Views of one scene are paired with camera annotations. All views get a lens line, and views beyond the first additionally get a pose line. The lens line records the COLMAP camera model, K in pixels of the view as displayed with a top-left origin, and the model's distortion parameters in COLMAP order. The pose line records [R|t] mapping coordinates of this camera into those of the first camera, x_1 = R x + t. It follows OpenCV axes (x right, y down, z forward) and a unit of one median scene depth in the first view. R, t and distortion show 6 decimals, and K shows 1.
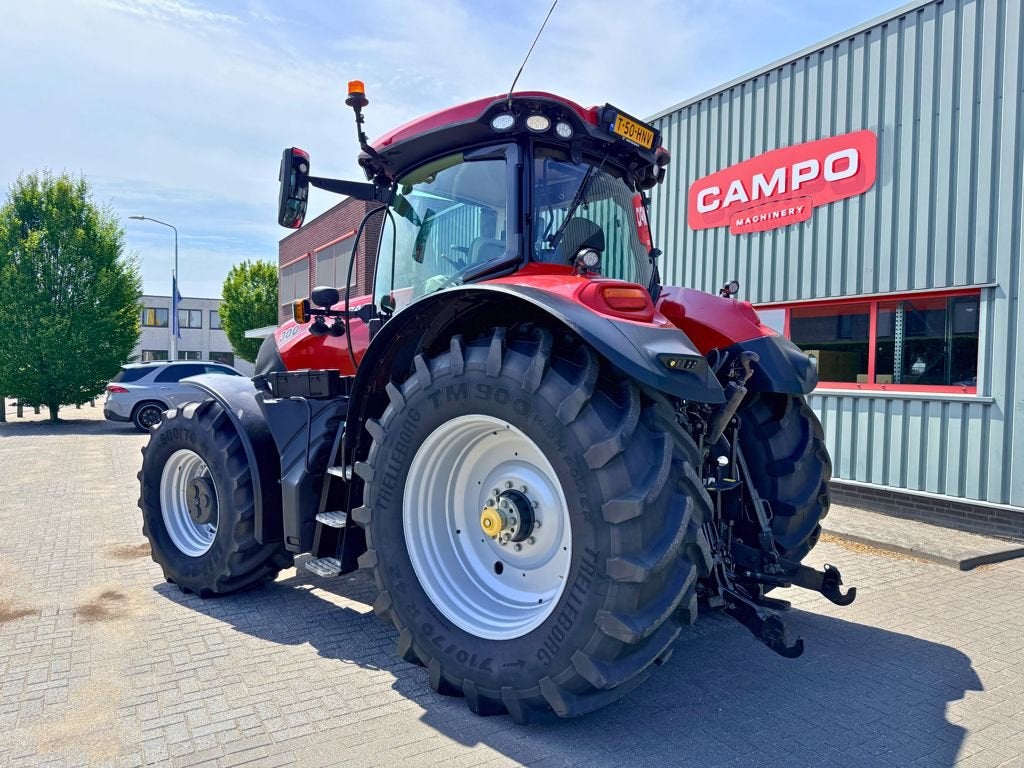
lens RADIAL K [[724.1, 0, 512.0], [0, 724.1, 384.0], [0, 0, 1]] dist [0.005650, -0.002775]
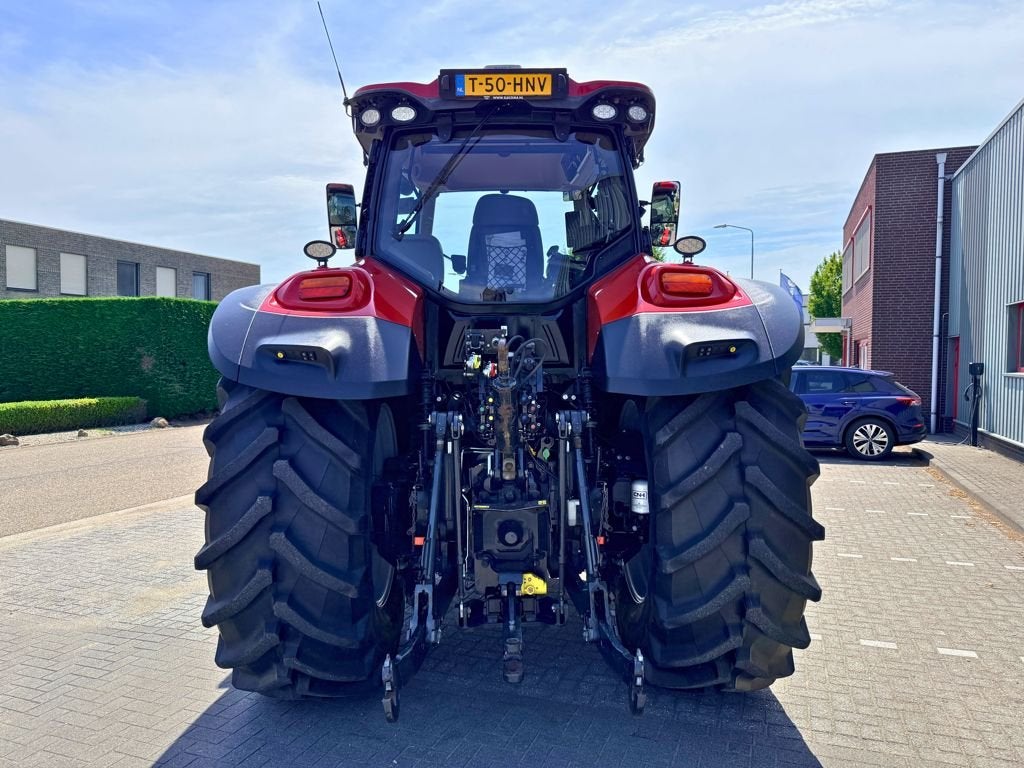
lens RADIAL K [[724.1, 0, 512.0], [0, 724.1, 384.0], [0, 0, 1]] dist [0.005650, -0.002775]
pose [[0.634247, 0.012302, -0.773033, 0.872825], [-0.008731, 0.999924, 0.008749, -0.001413], [0.773081, 0.001201, 0.634306, 0.480006]]
